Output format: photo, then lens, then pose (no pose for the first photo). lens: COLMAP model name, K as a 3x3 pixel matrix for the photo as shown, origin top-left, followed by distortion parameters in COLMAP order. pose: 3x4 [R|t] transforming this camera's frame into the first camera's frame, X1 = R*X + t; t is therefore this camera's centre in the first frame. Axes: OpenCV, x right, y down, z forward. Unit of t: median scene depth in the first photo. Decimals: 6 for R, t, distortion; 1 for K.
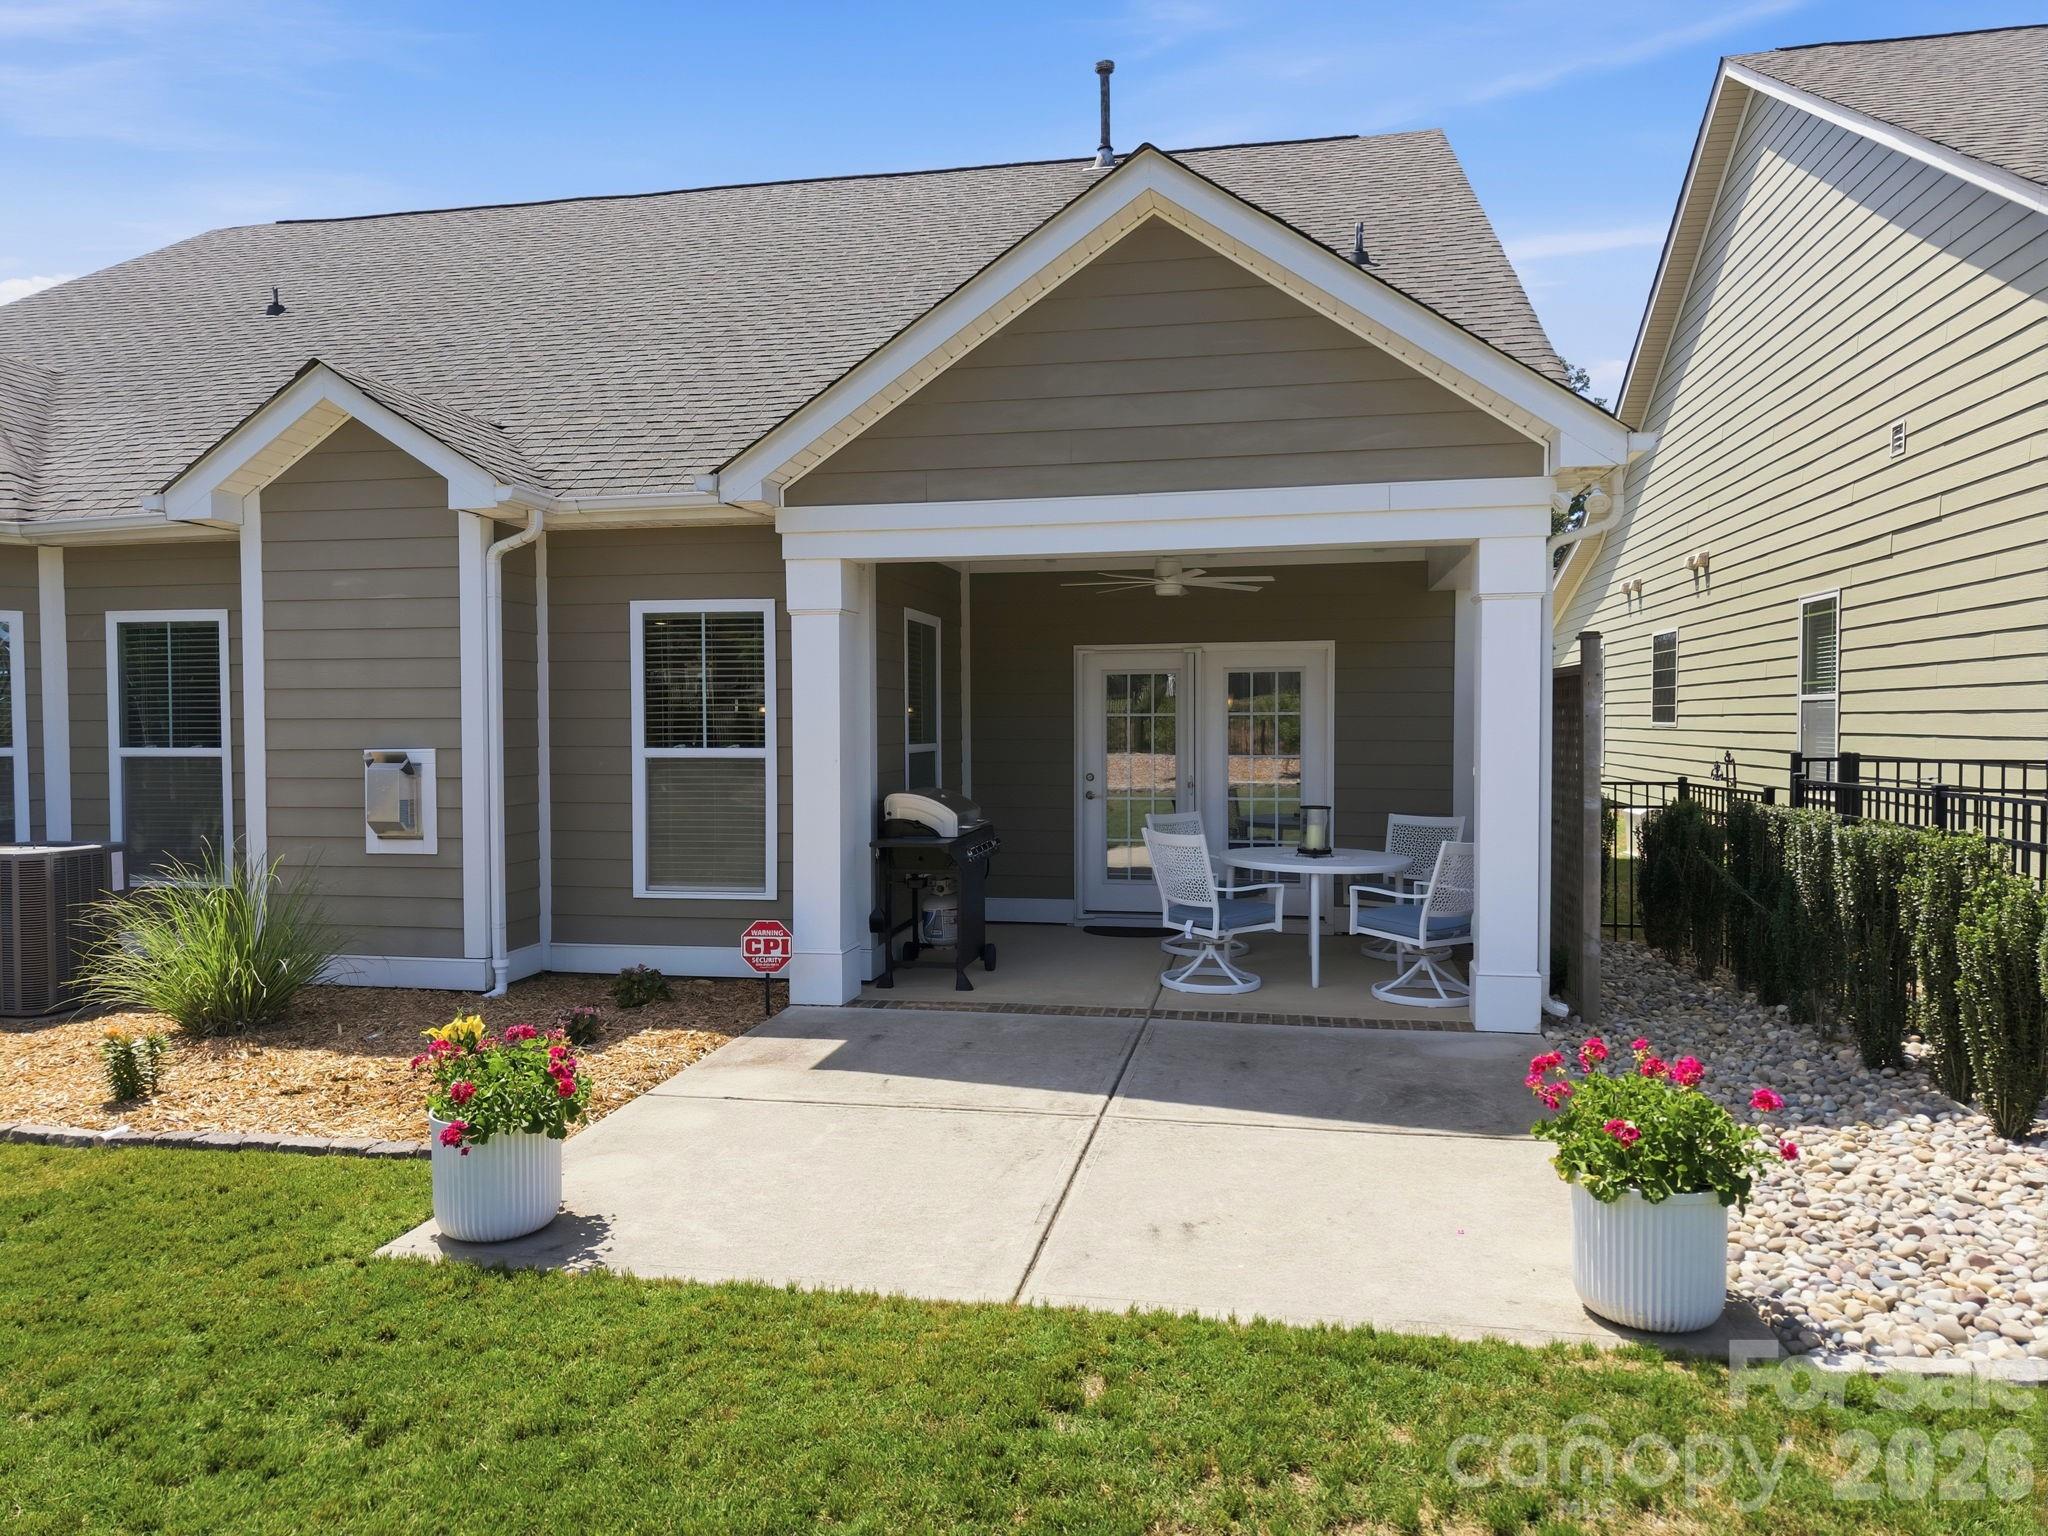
lens RADIAL K [[1342.2, 0, 1021.4], [0, 1342.2, 755.5], [0, 0, 1]] dist [0.031981, -0.005202]
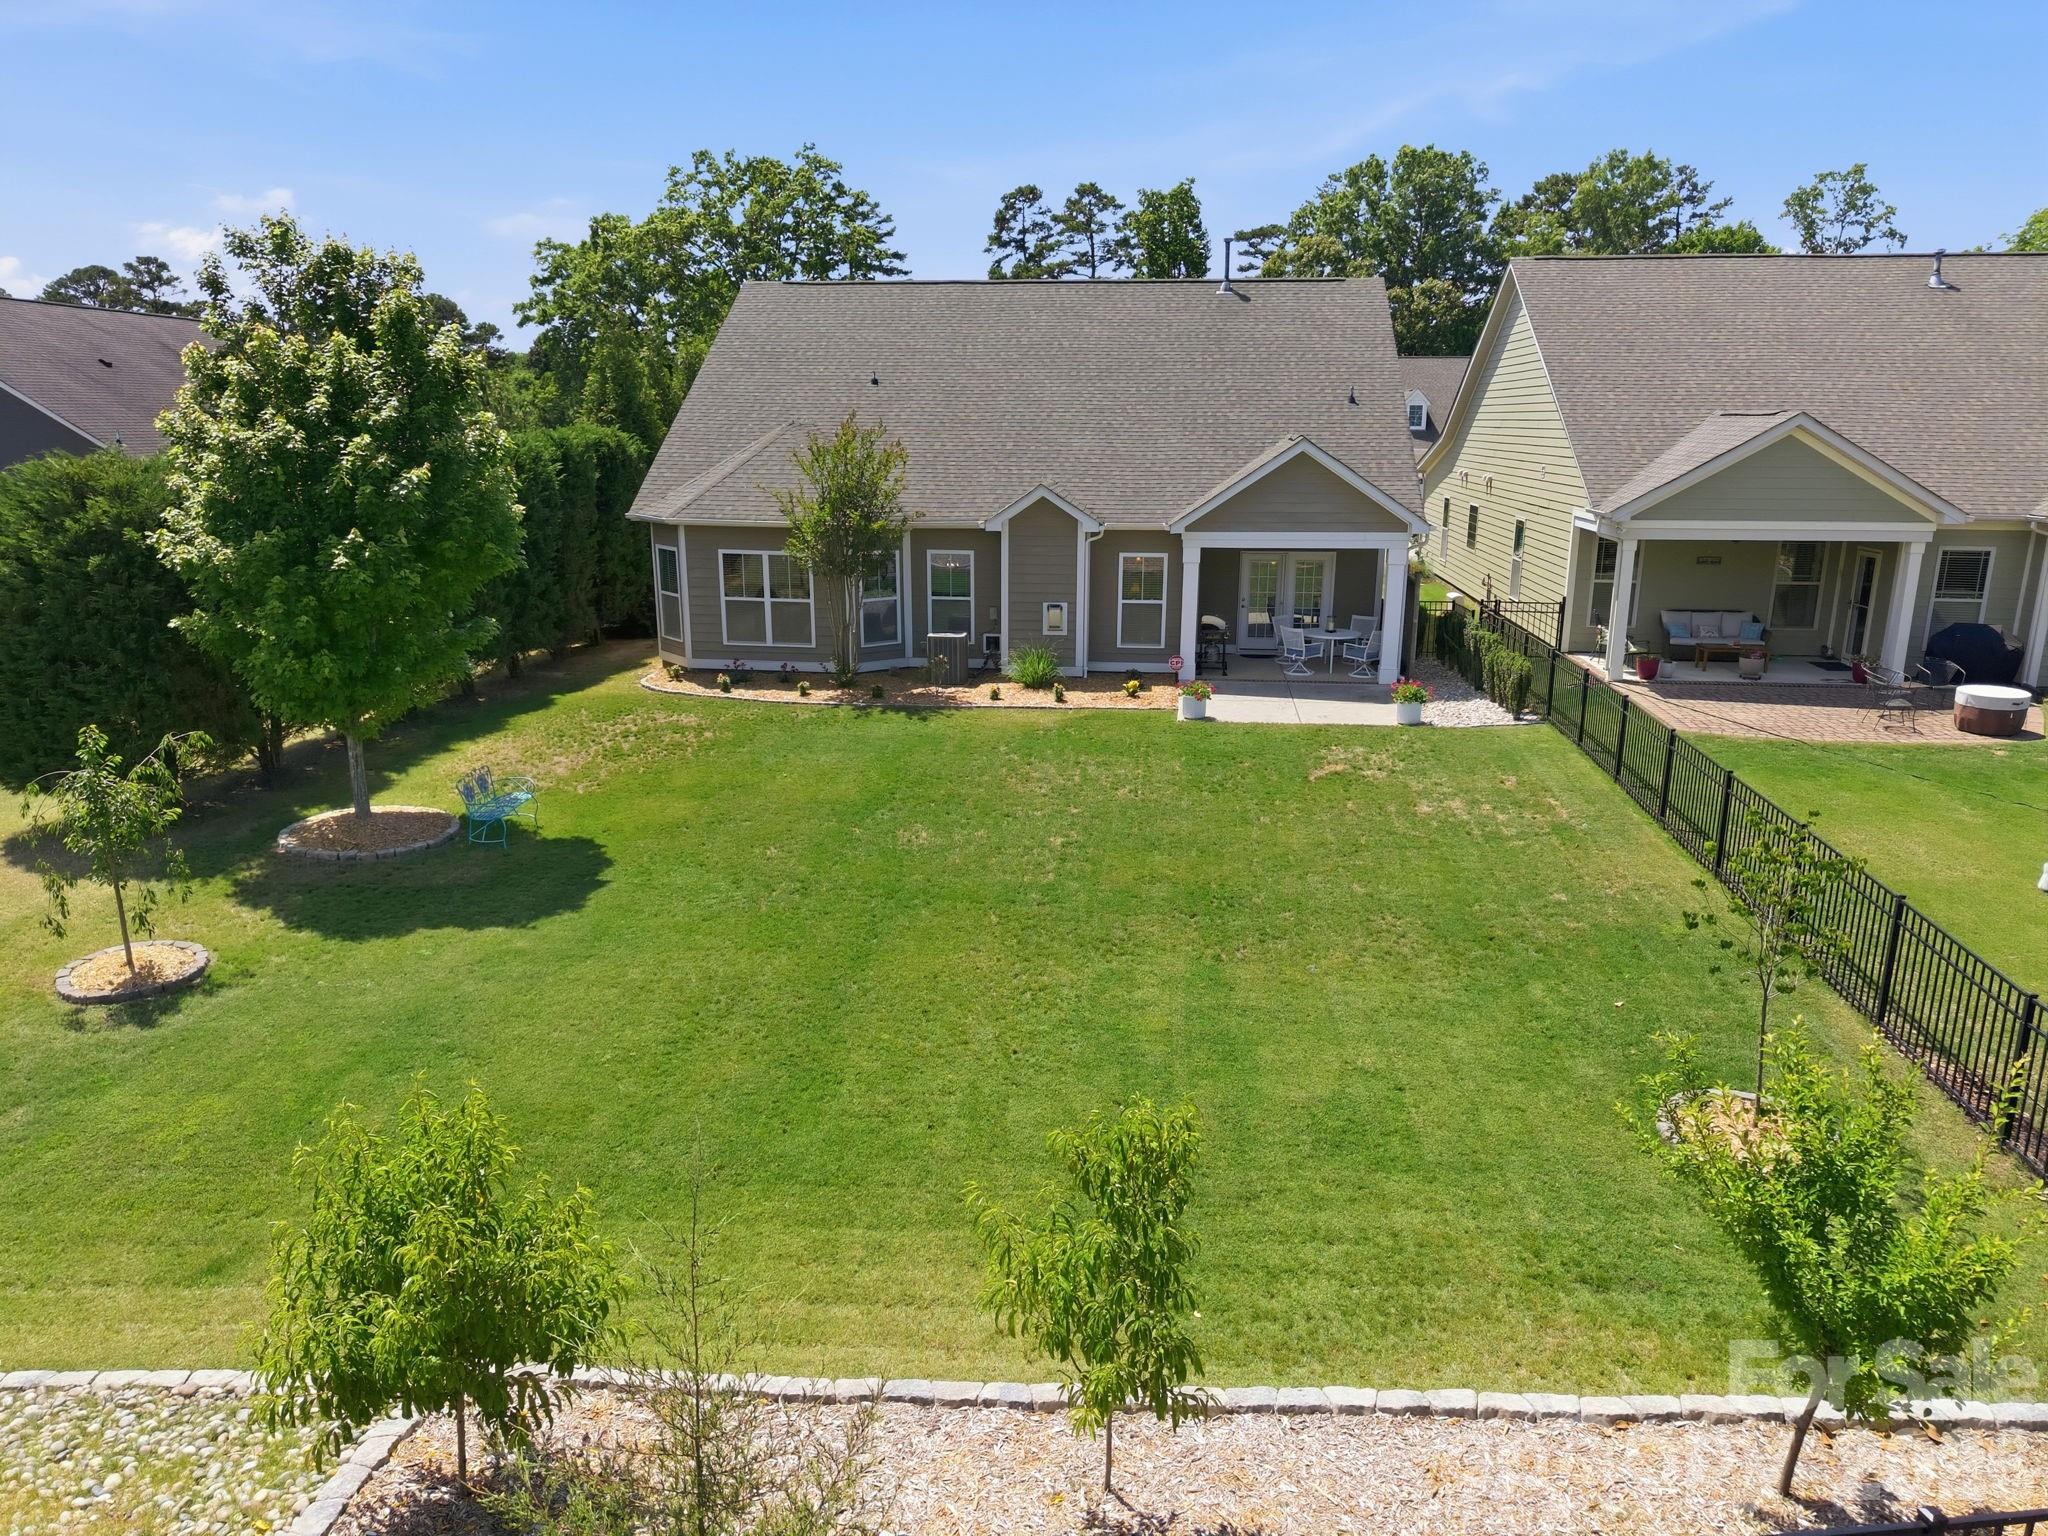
lens RADIAL K [[1342.2, 0, 1021.1], [0, 1342.2, 757.7], [0, 0, 1]] dist [0.031981, -0.005202]
pose [[0.996996, -0.012286, 0.076476, -0.767700], [-0.004424, 0.976696, 0.214582, -0.319683], [-0.077330, -0.214276, 0.973707, -2.117436]]
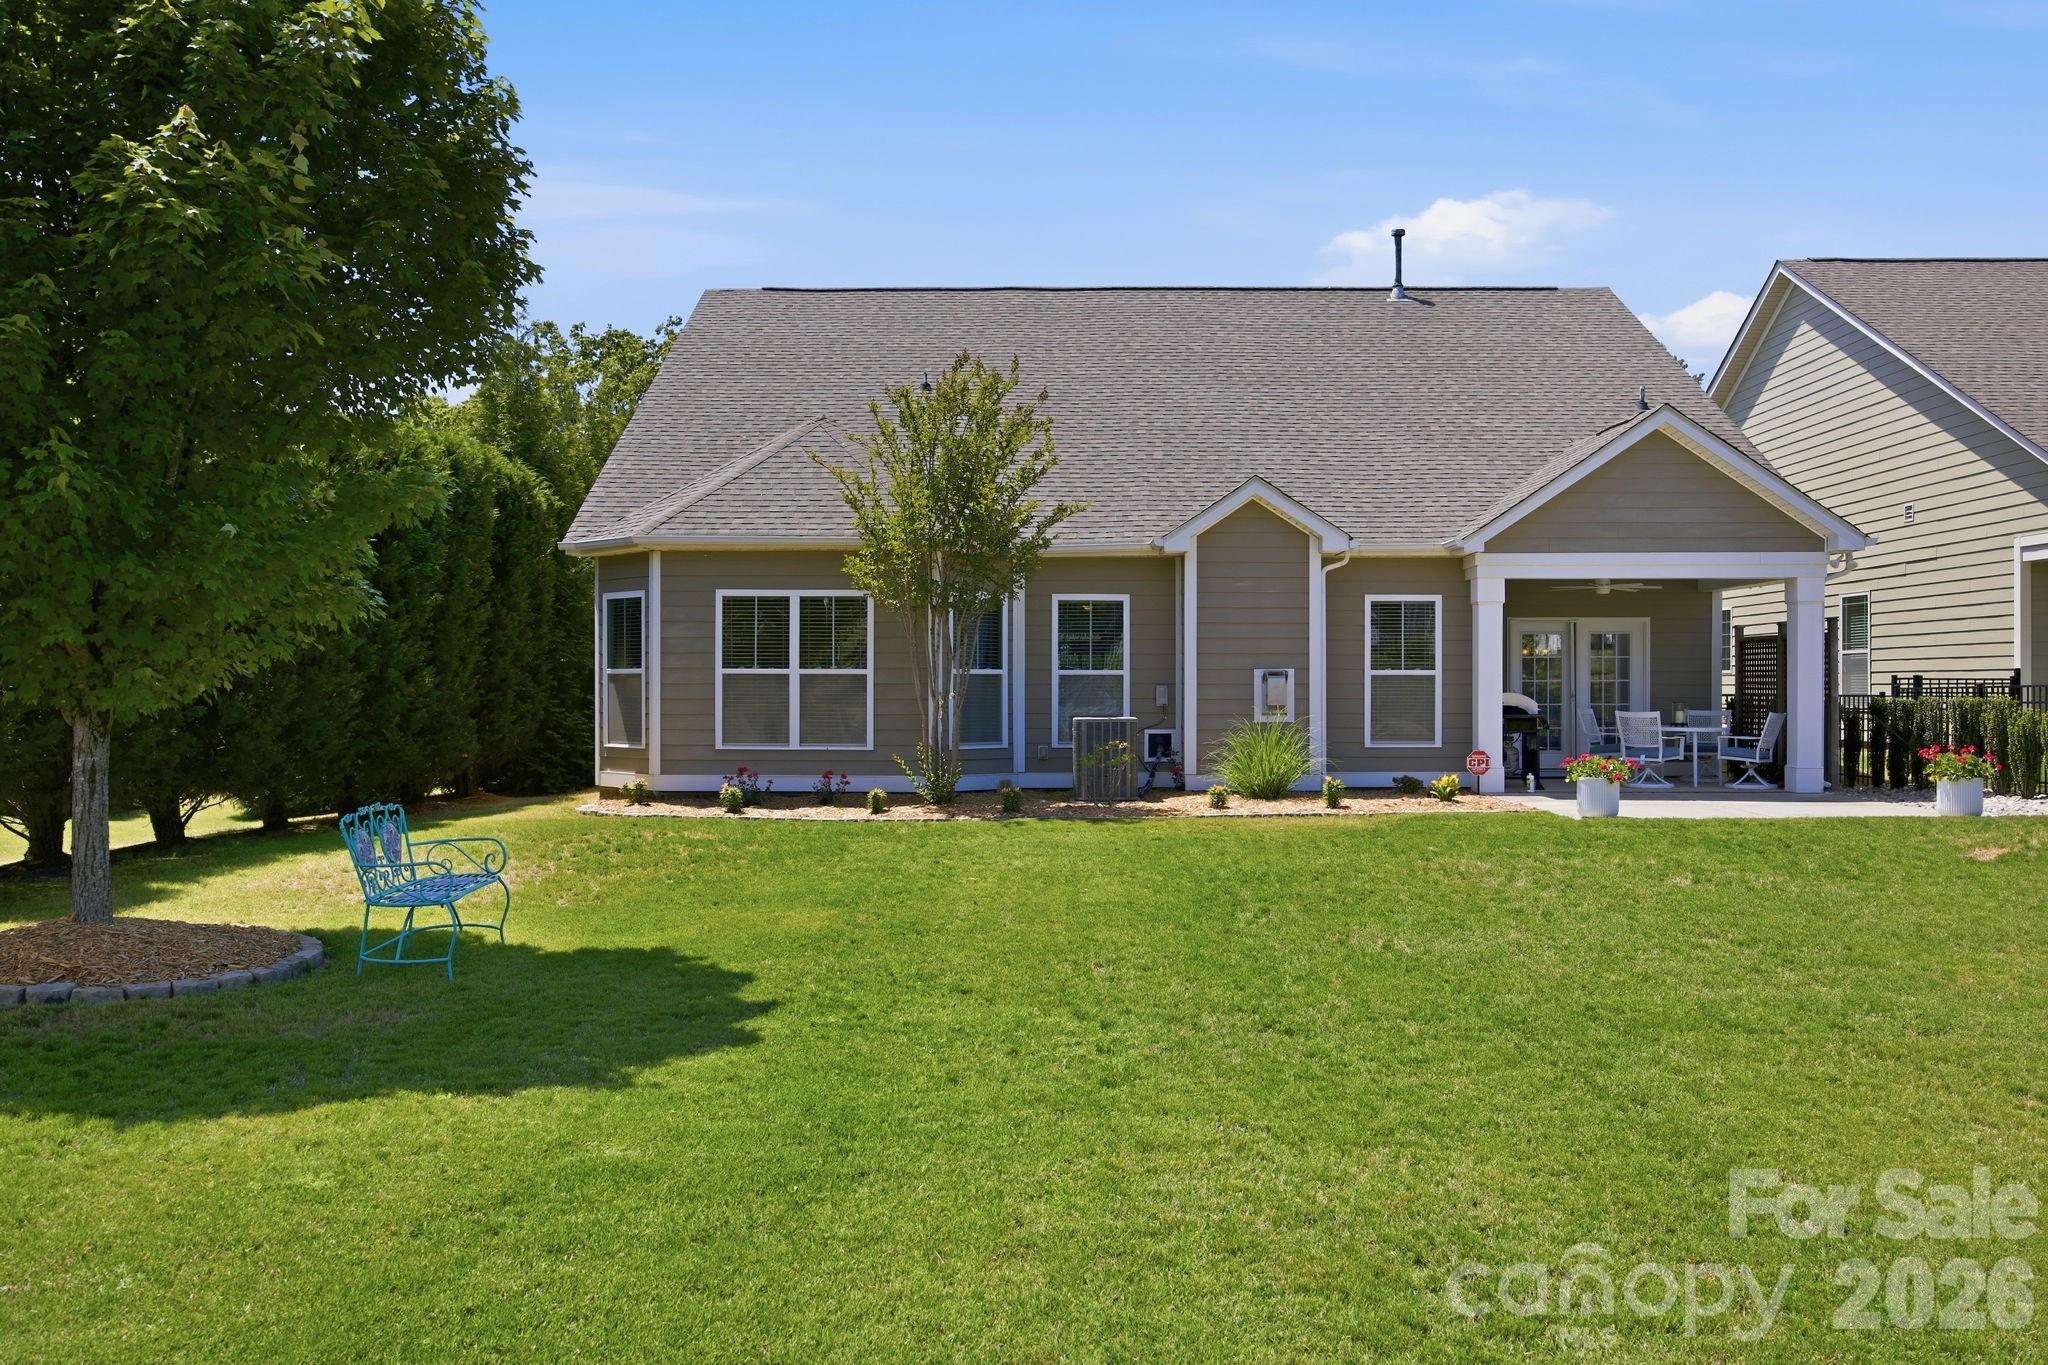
lens RADIAL K [[1592.8, 0, 1026.8], [0, 1592.8, 682.6], [0, 0, 1]] dist [-0.006515, 0.010767]
pose [[0.984465, 0.004768, 0.175518, -1.189728], [0.000311, 0.999582, -0.028898, 0.080079], [-0.175583, 0.028504, 0.984052, -1.190179]]
